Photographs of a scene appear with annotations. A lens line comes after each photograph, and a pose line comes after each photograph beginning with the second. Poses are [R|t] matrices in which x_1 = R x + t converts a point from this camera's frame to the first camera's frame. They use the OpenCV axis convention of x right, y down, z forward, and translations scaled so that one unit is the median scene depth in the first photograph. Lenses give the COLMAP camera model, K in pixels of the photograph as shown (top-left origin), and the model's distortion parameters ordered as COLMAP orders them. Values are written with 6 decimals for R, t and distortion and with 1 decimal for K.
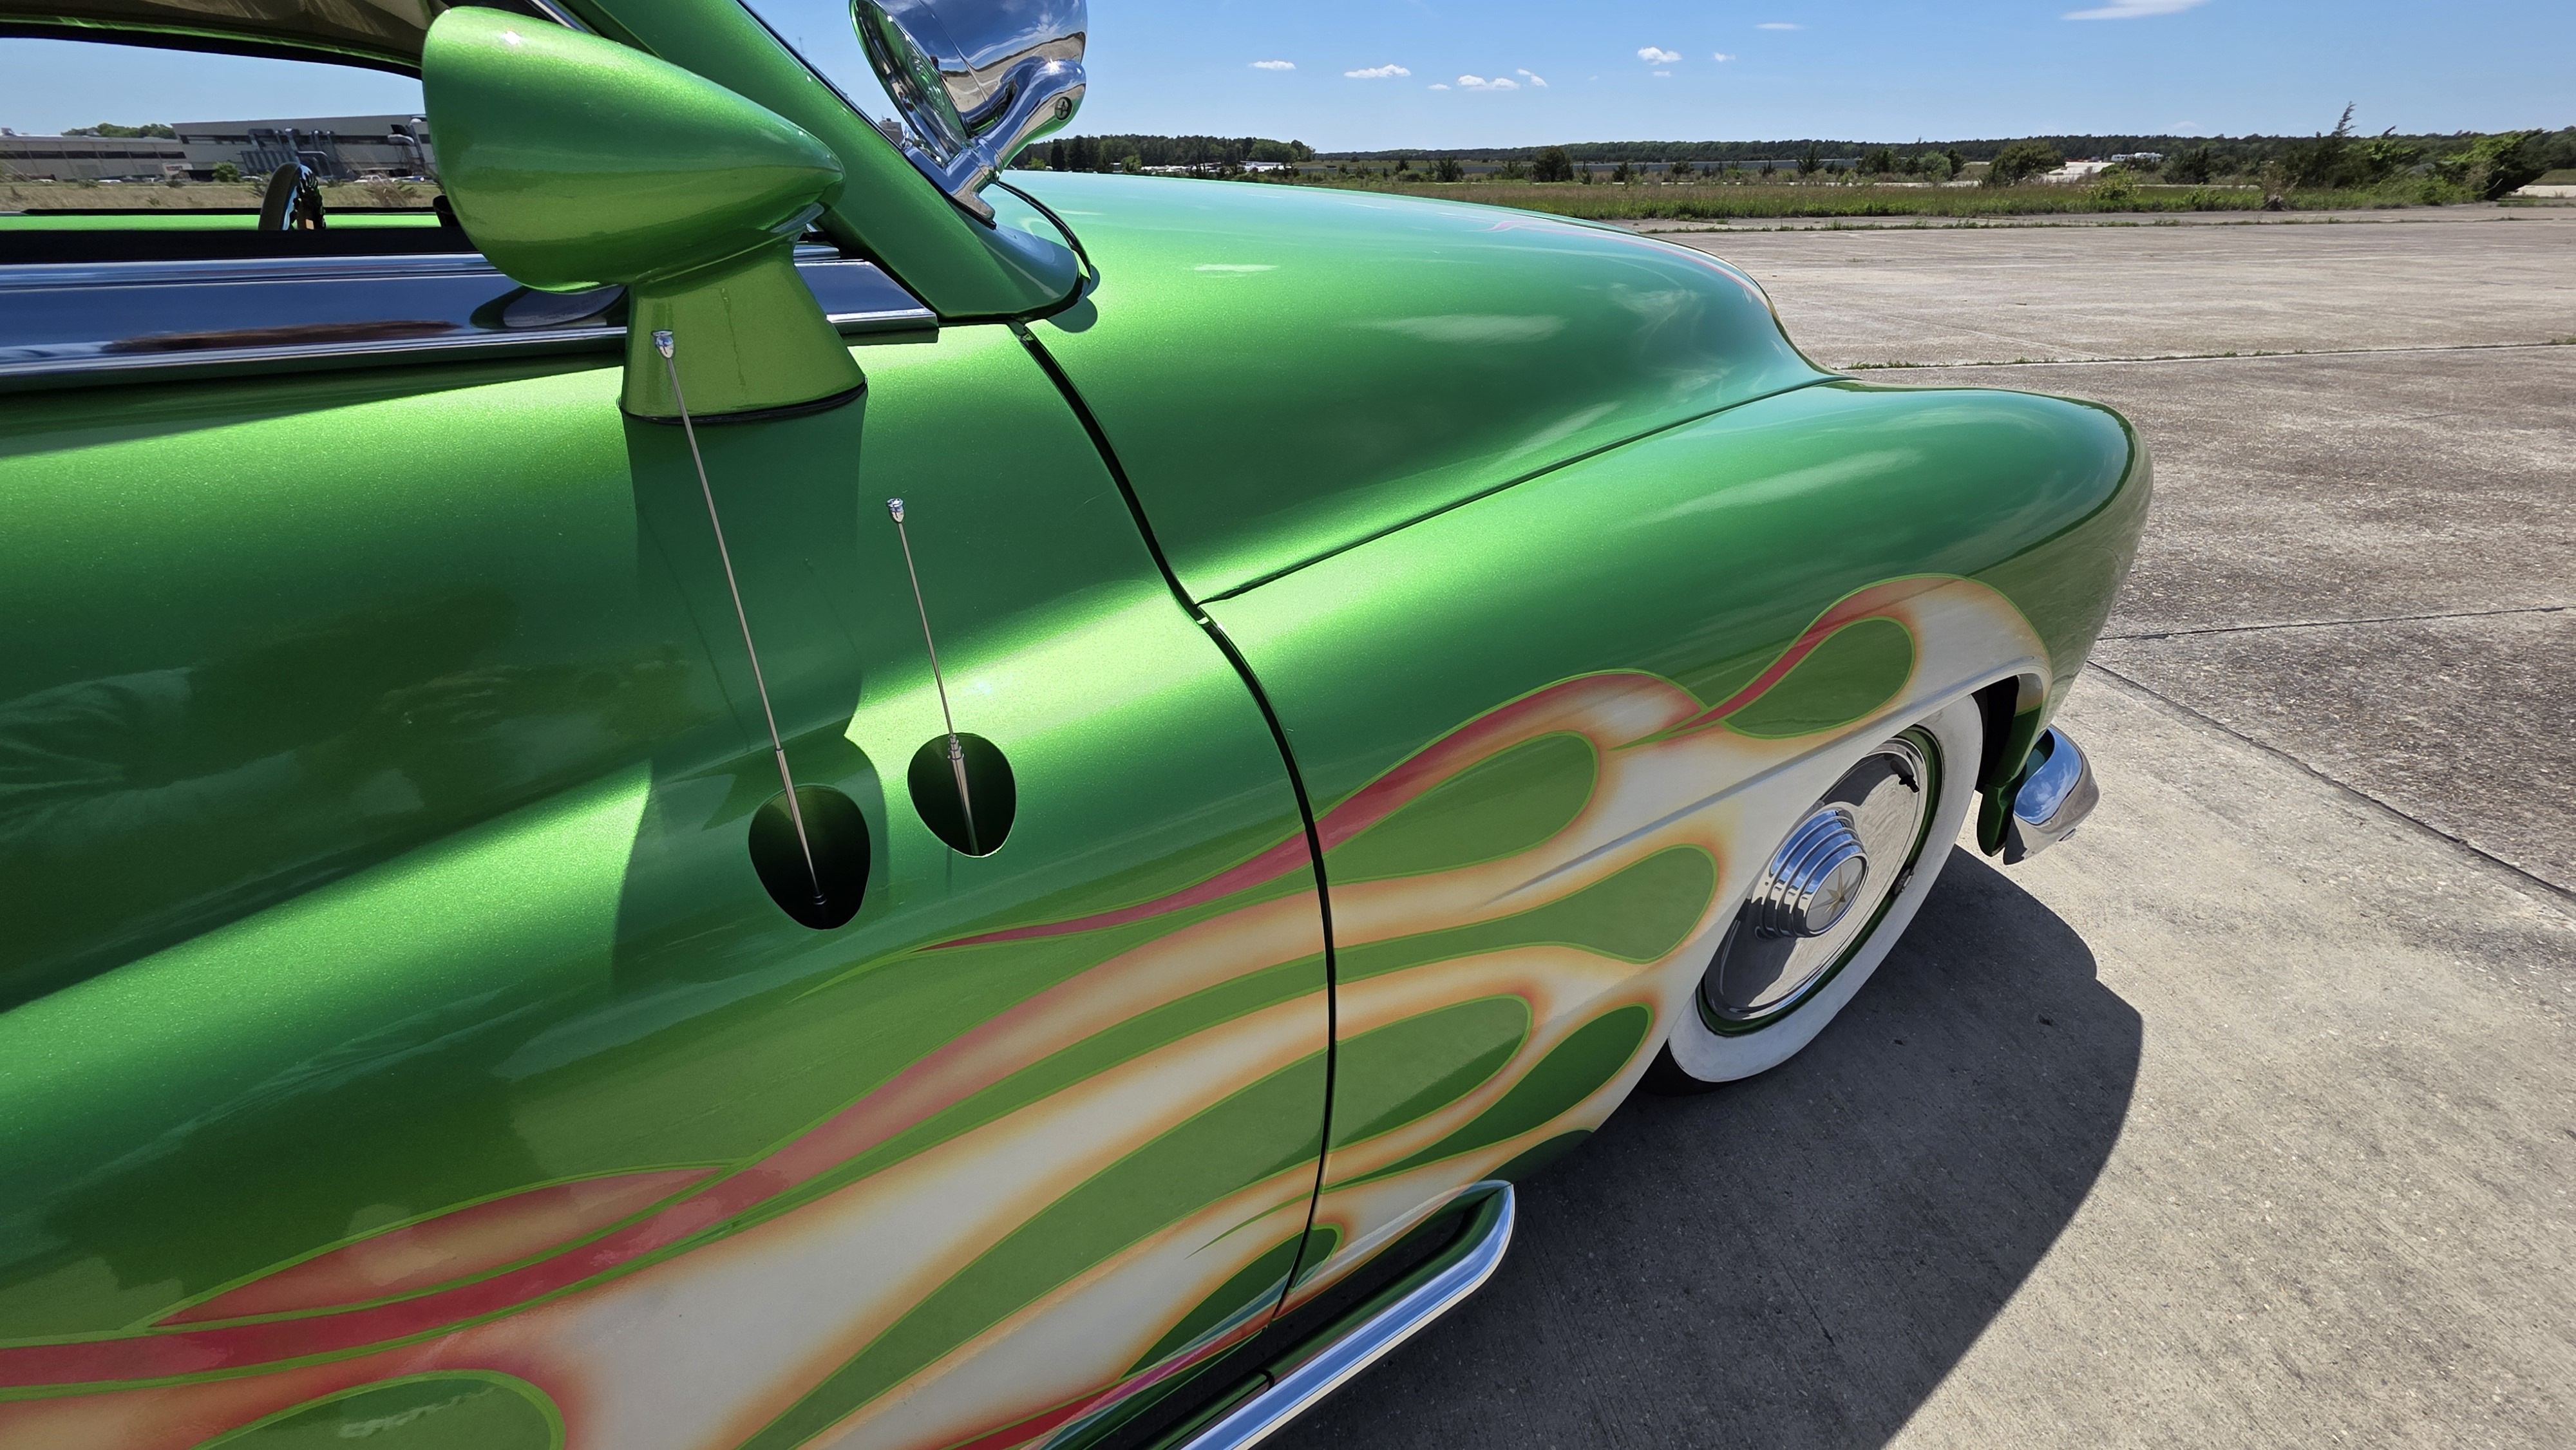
lens RADIAL K [[1031.5, 0, 1309.4], [0, 1031.5, 715.3], [0, 0, 1]] dist [-0.002115, 0.002721]
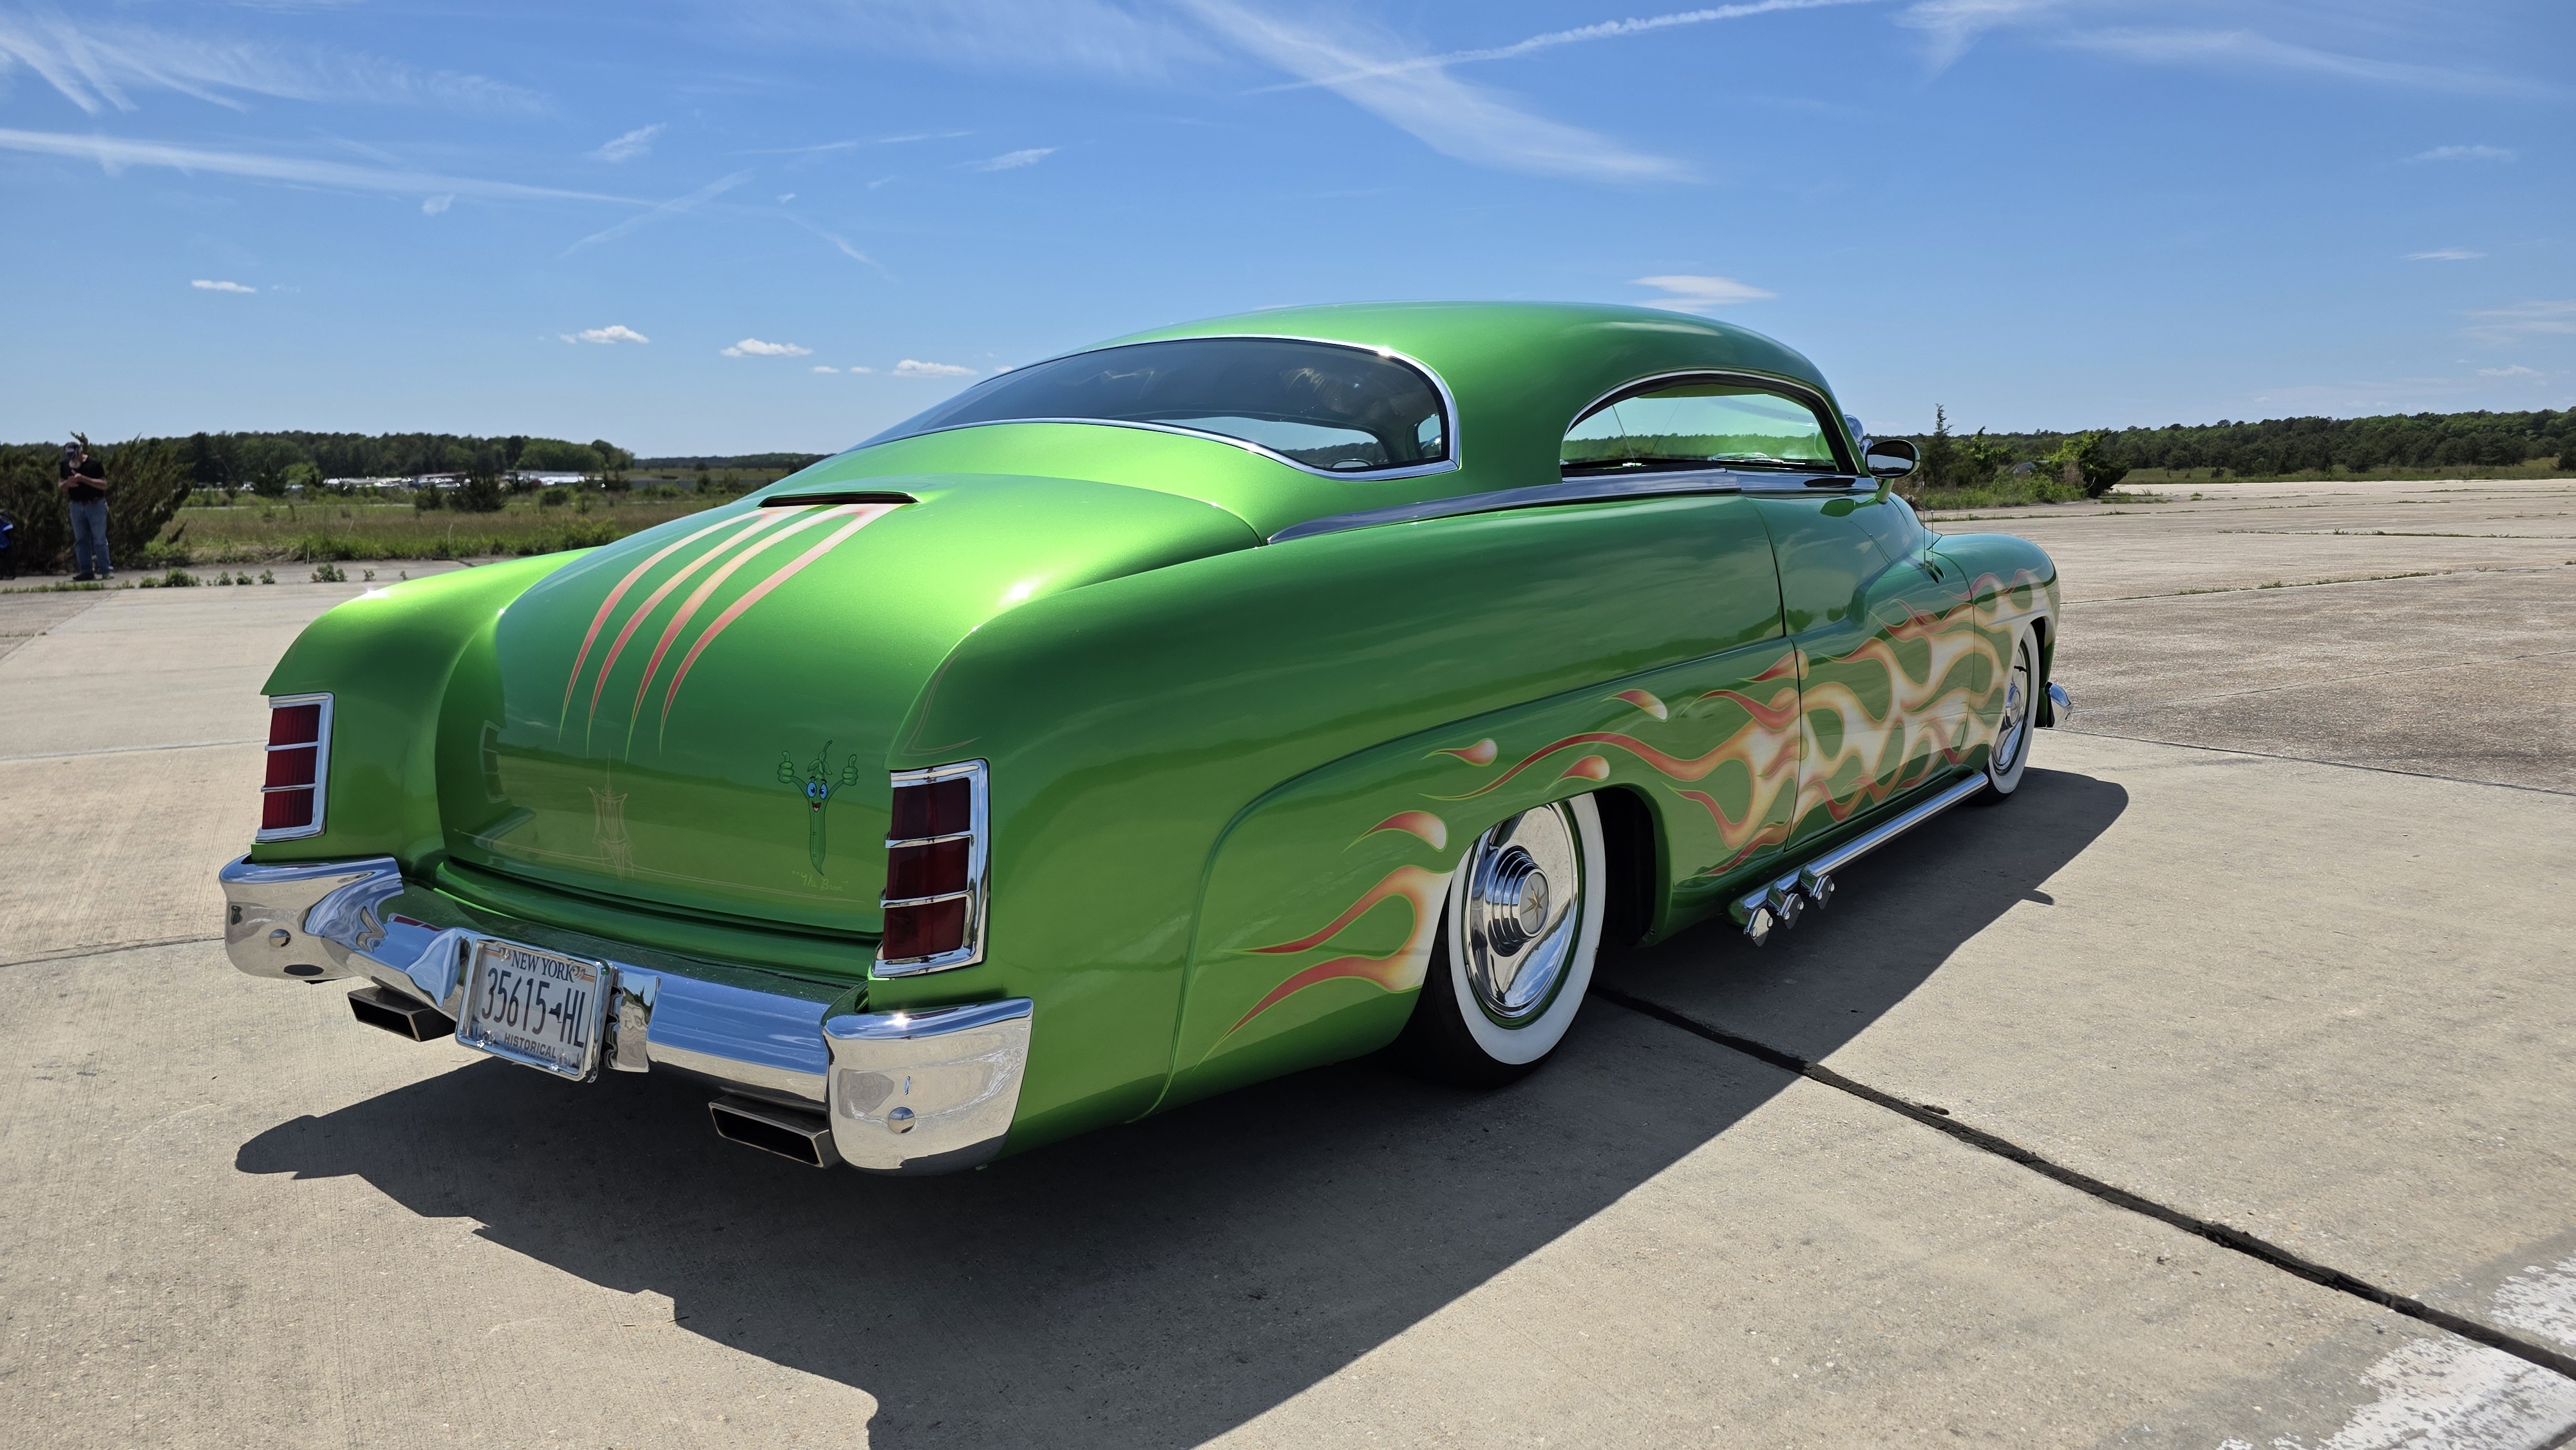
lens RADIAL K [[1717.1, 0, 1289.0], [0, 1717.1, 750.6], [0, 0, 1]] dist [0.034871, -0.028445]
pose [[0.933663, -0.065395, 0.352132, -0.129629], [0.176114, 0.939939, -0.292402, 0.057929], [-0.311860, 0.335020, 0.889103, -0.107211]]
